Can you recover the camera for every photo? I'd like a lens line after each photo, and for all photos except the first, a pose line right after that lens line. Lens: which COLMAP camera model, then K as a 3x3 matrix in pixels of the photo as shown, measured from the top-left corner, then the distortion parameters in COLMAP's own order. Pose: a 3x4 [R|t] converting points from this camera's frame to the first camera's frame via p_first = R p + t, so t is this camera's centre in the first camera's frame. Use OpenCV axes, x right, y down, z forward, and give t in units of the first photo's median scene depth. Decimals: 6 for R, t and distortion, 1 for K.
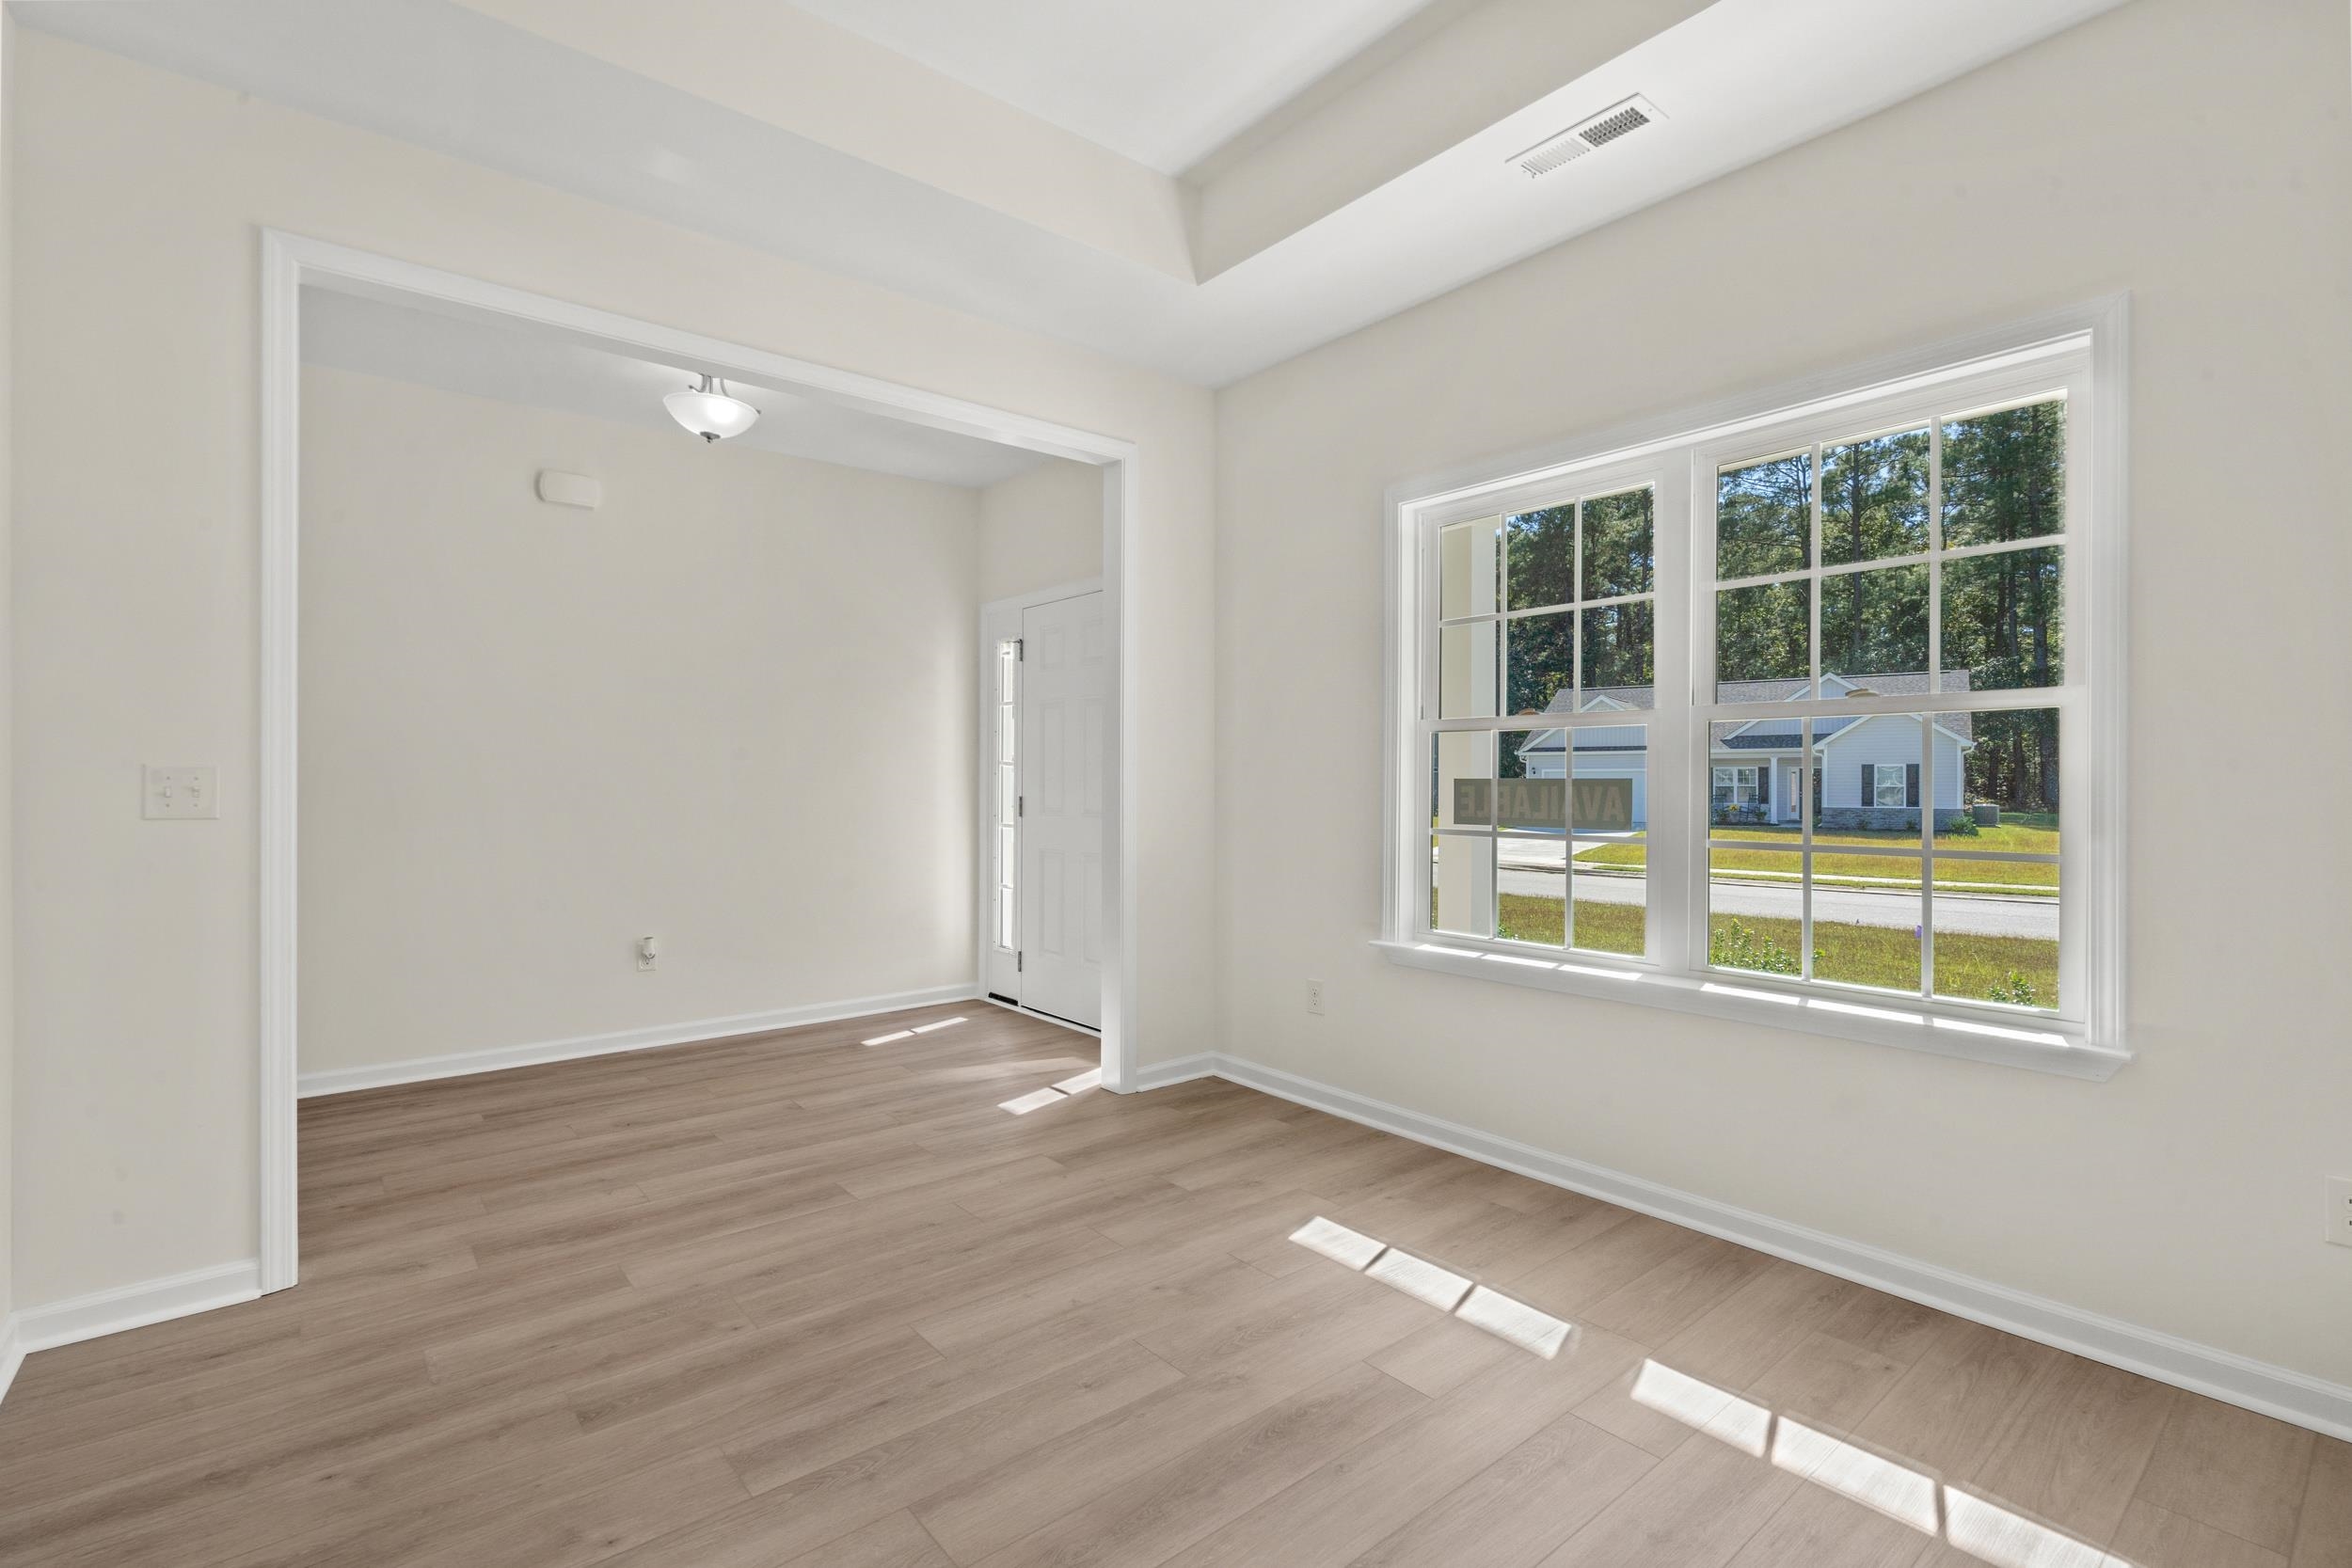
lens RADIAL K [[1078.9, 0, 1176.0], [0, 1078.9, 784.0], [0, 0, 1]] dist [-0.001767, 0.000581]
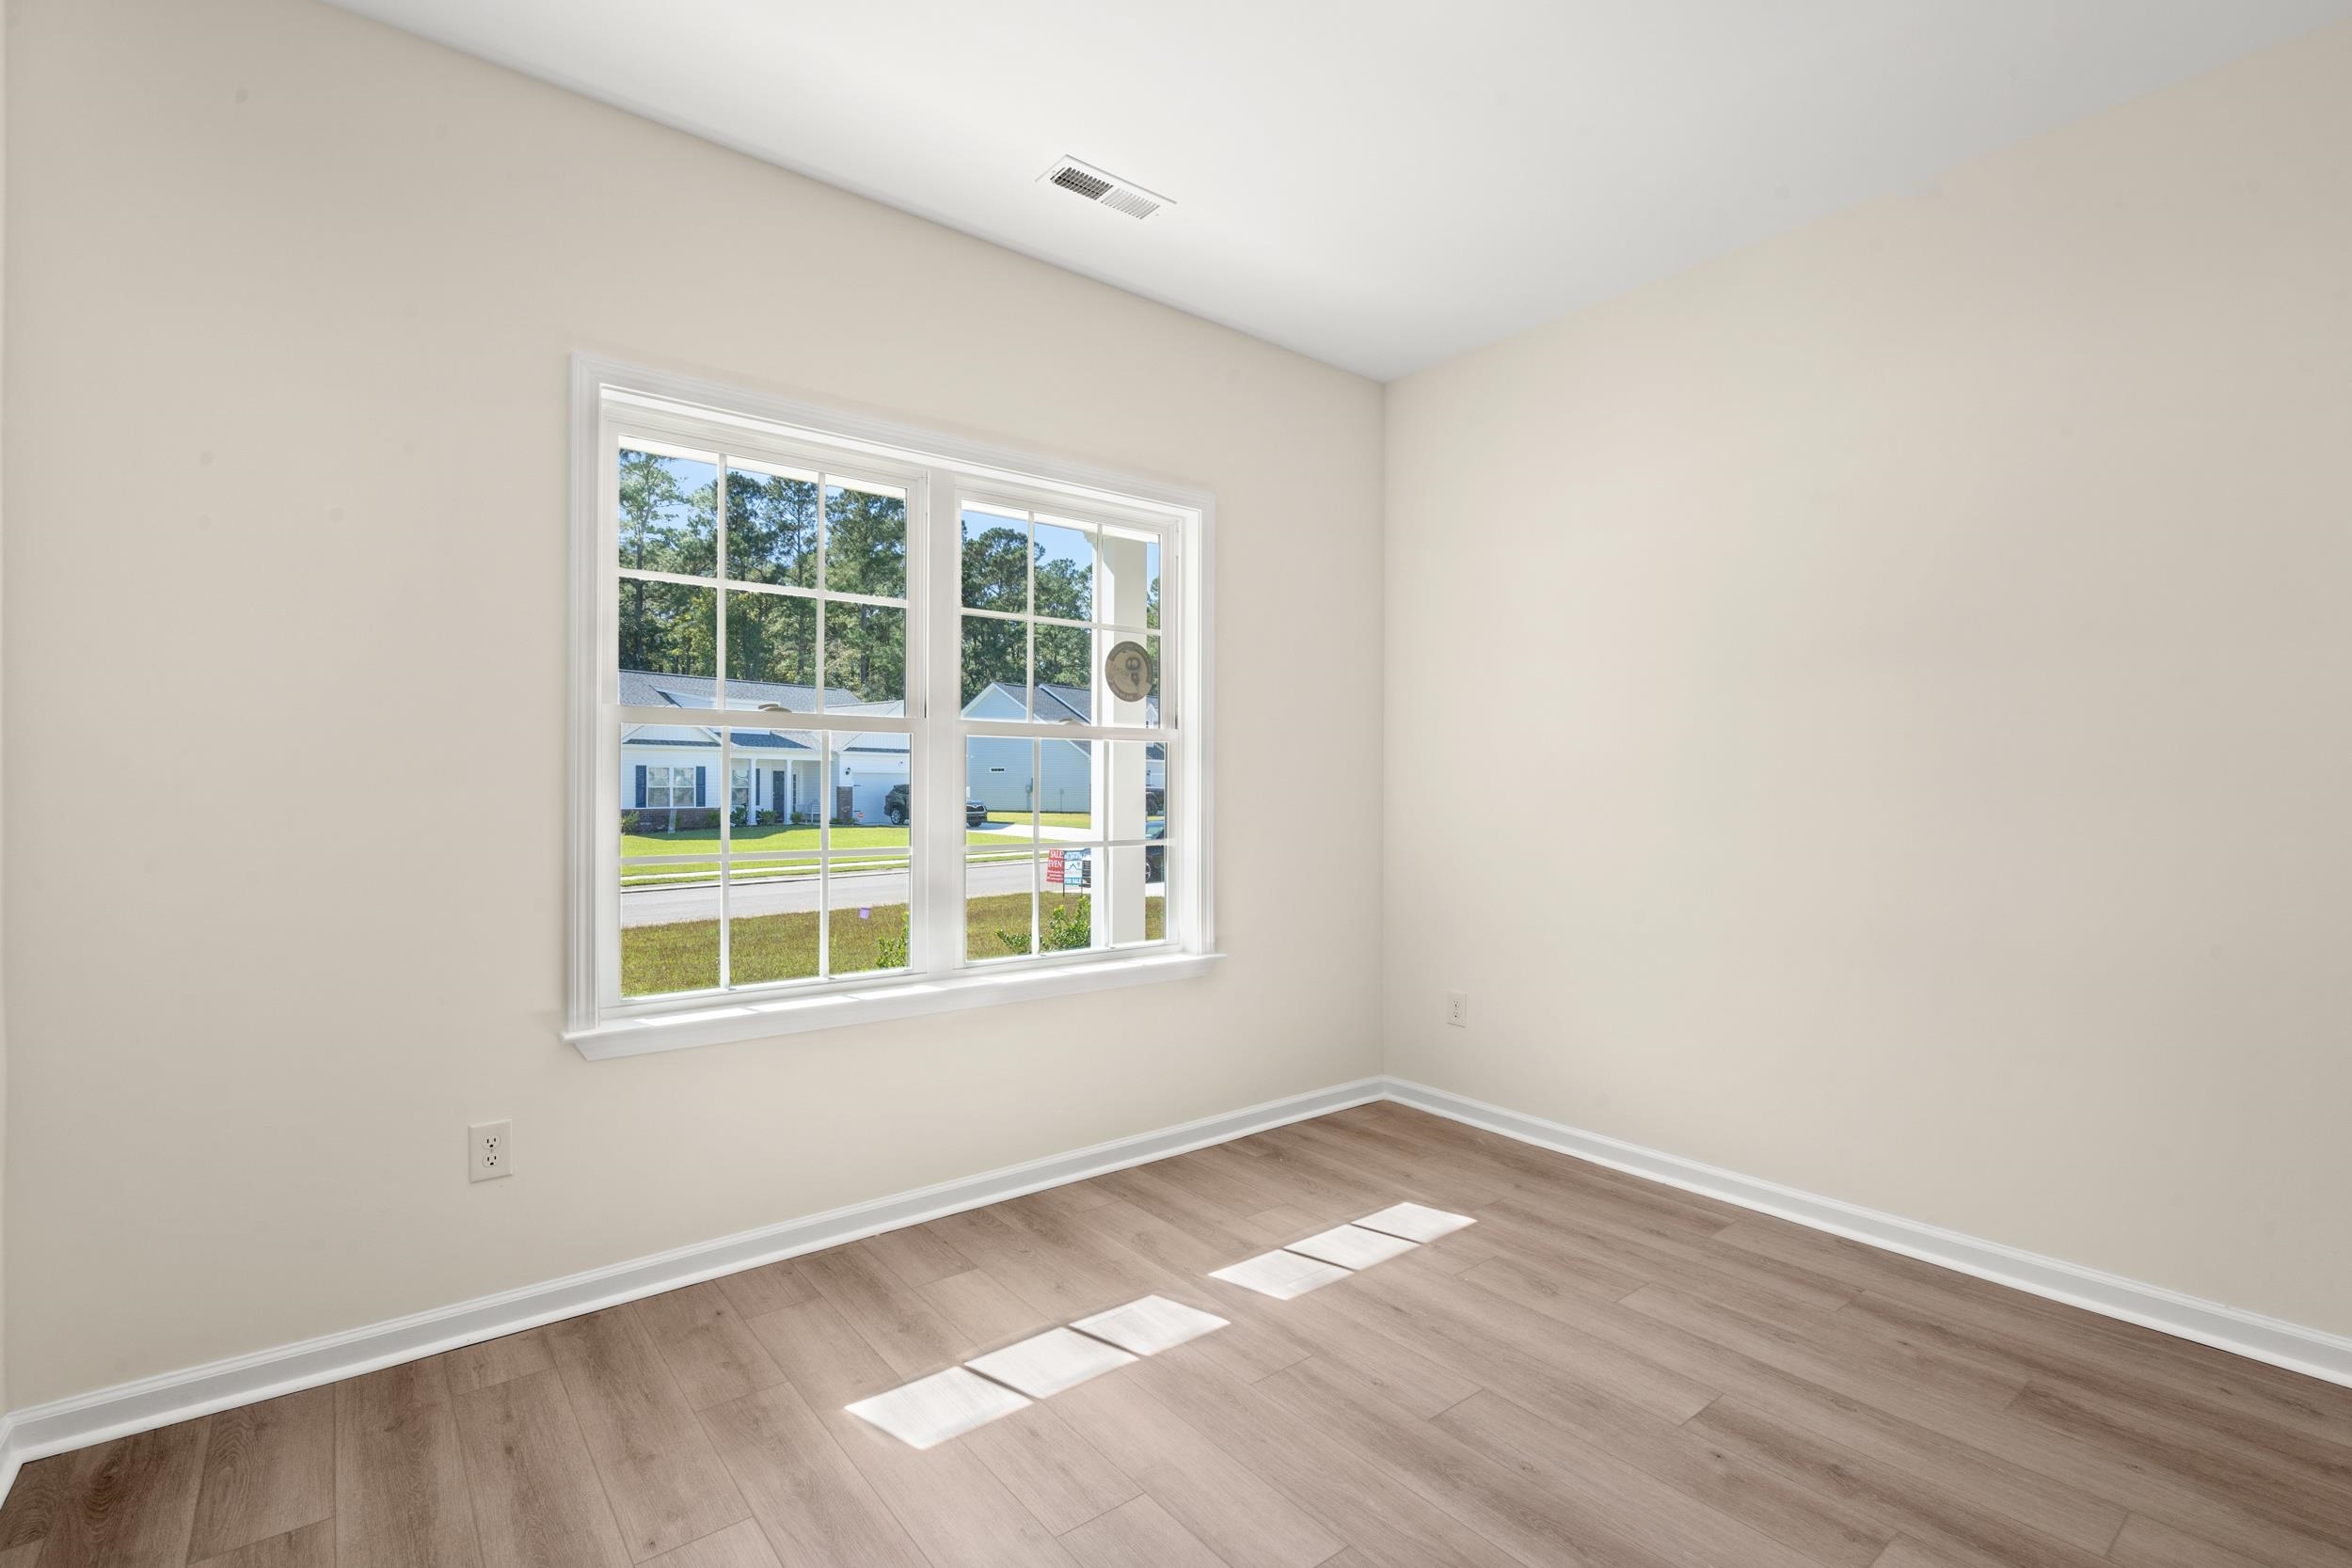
lens RADIAL K [[1078.9, 0, 1176.0], [0, 1078.9, 784.0], [0, 0, 1]] dist [-0.001767, 0.000581]
pose [[0.009259, -0.000143, 0.999957, -0.543735], [-0.004065, 0.999992, 0.000180, -0.010021], [-0.999949, -0.004066, 0.009259, 0.732190]]
